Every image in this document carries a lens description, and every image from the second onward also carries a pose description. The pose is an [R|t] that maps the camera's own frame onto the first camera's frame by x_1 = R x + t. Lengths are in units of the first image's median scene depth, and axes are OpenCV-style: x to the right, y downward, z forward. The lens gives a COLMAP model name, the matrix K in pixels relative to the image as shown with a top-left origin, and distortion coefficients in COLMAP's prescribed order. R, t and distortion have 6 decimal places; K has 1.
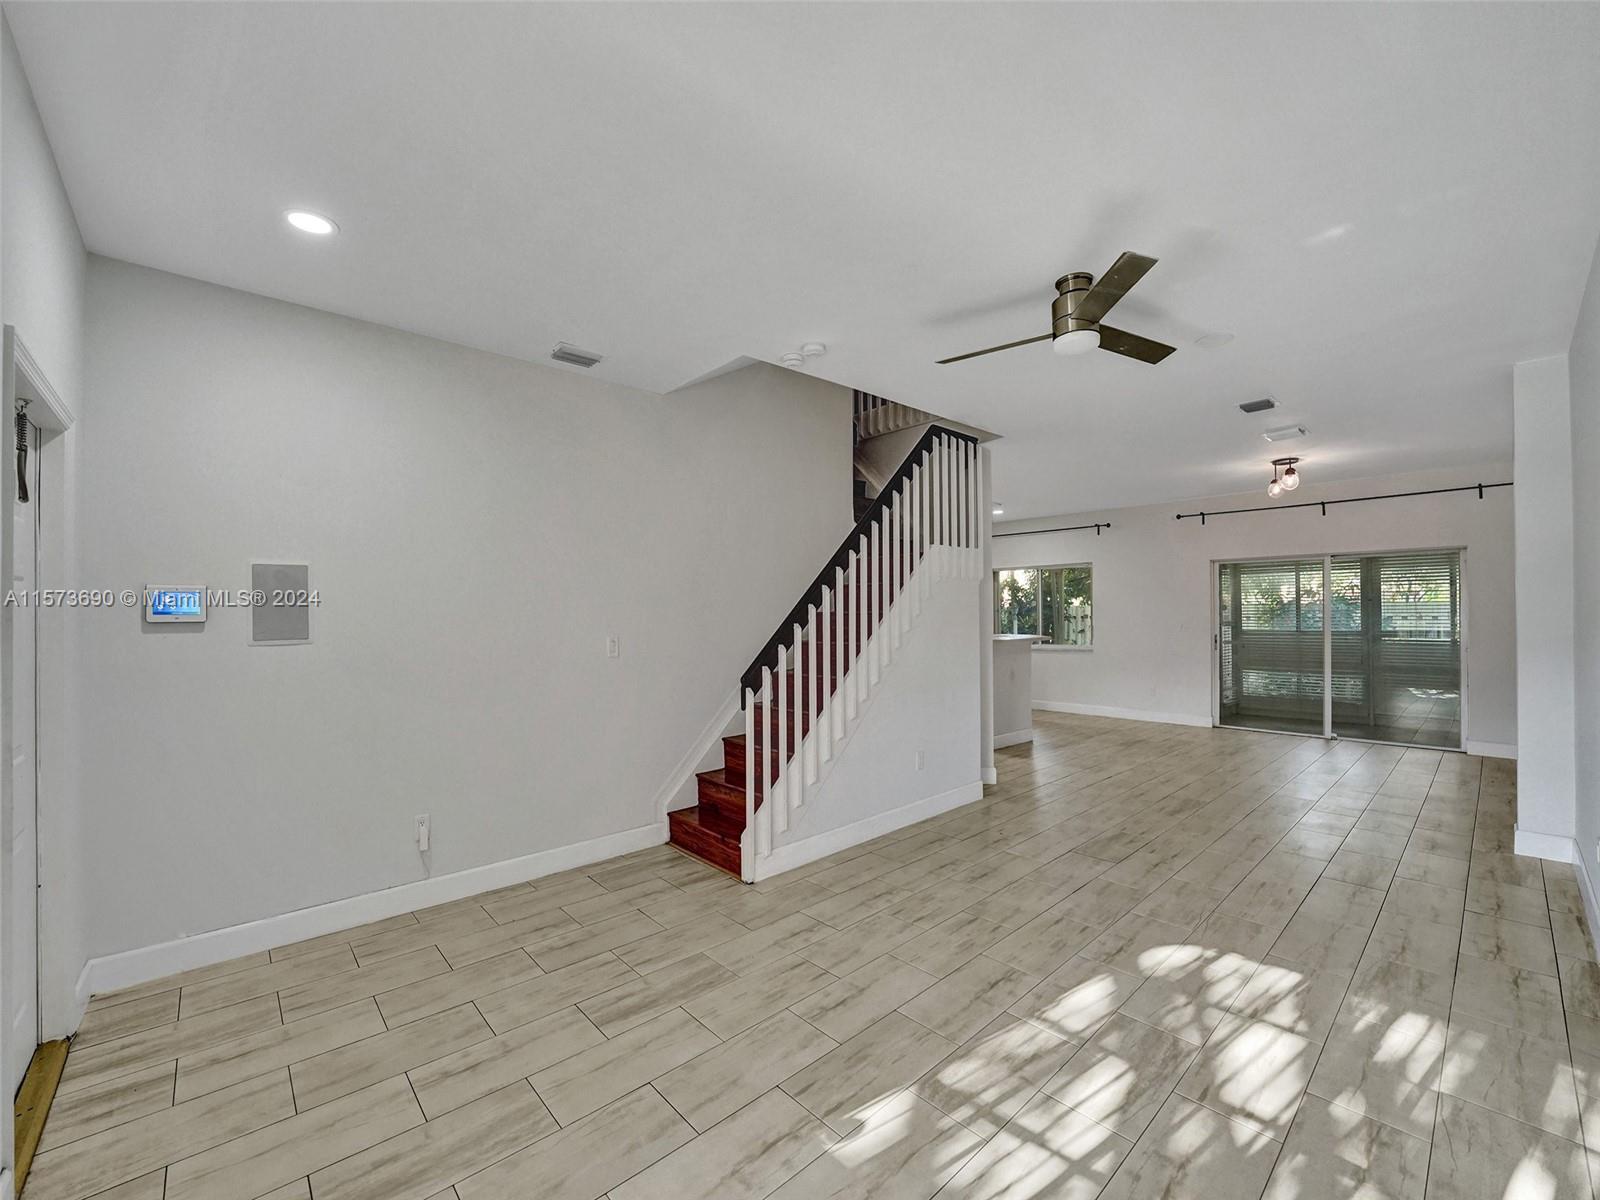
lens RADIAL K [[657.1, 0, 795.4], [0, 657.1, 604.2], [0, 0, 1]] dist [-0.028400, 0.002475]
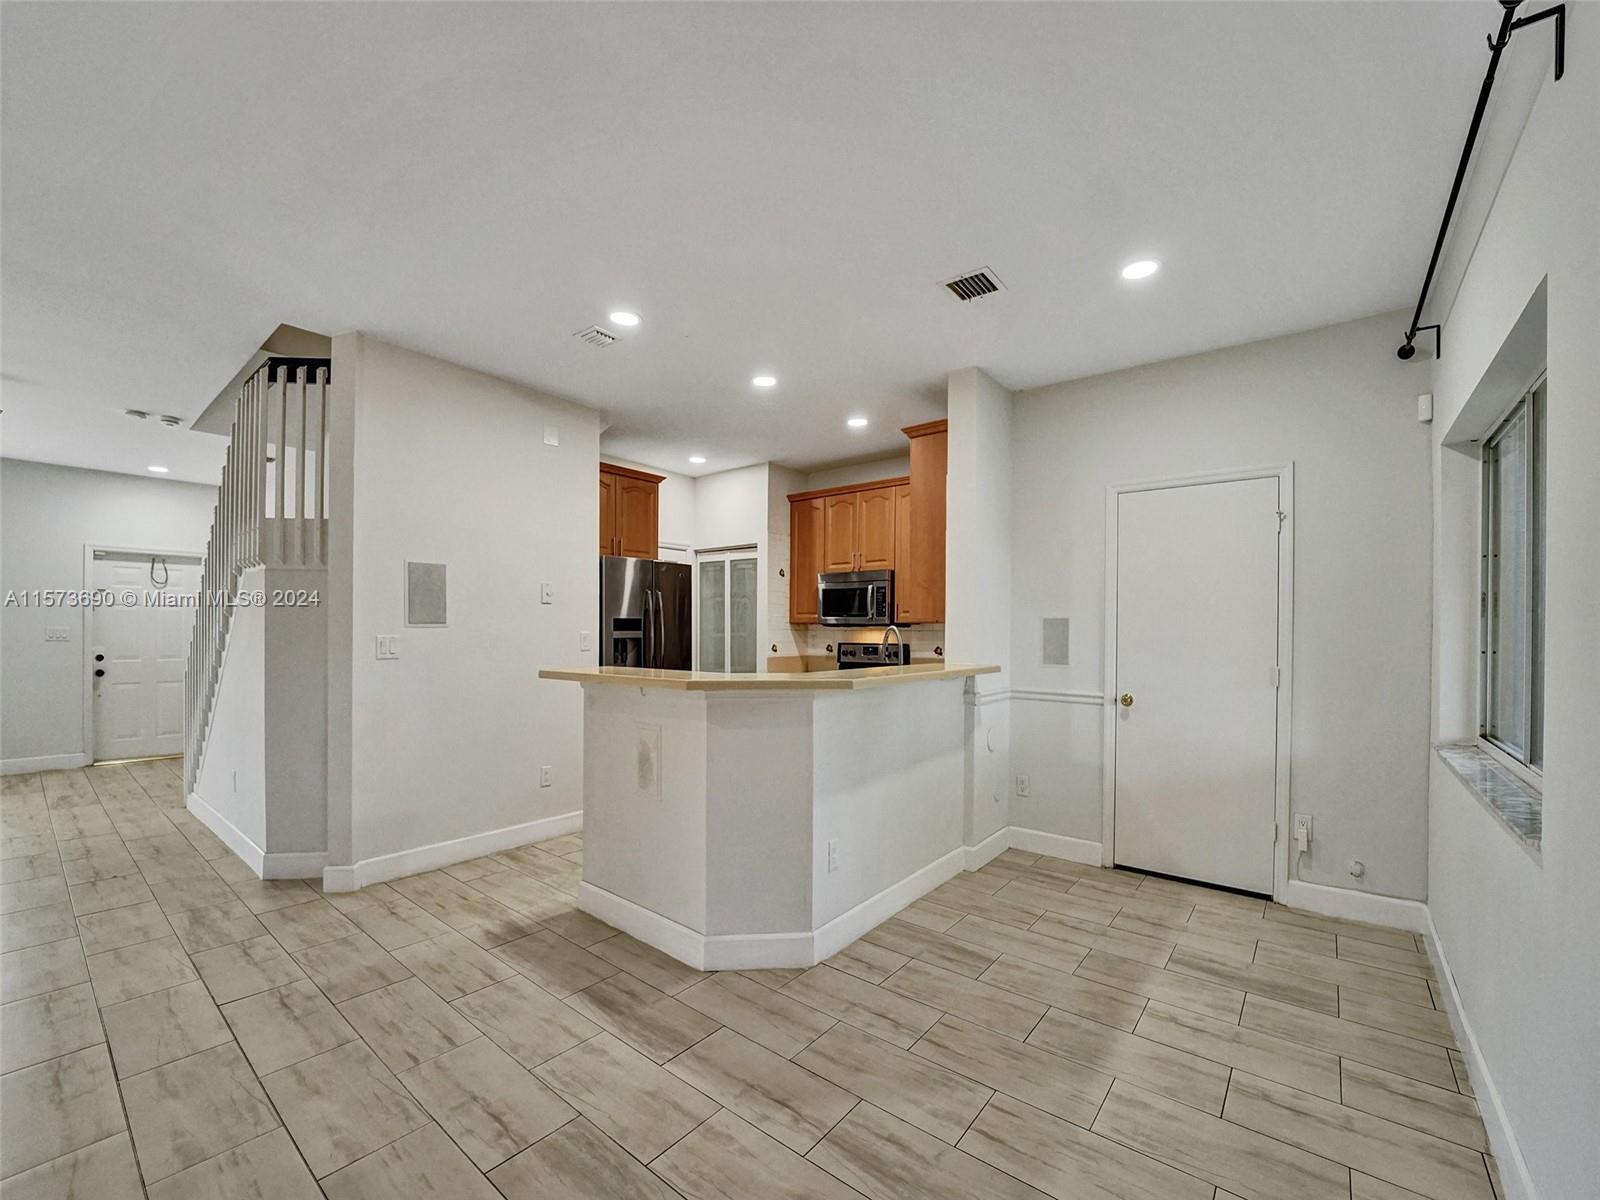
lens RADIAL K [[657.1, 0, 794.0], [0, 657.1, 634.0], [0, 0, 1]] dist [-0.028400, 0.002475]
pose [[0.155670, 0.012529, -0.987730, 1.577216], [0.006007, 0.999889, 0.013630, 0.047342], [0.987791, -0.008056, 0.155578, 2.196648]]
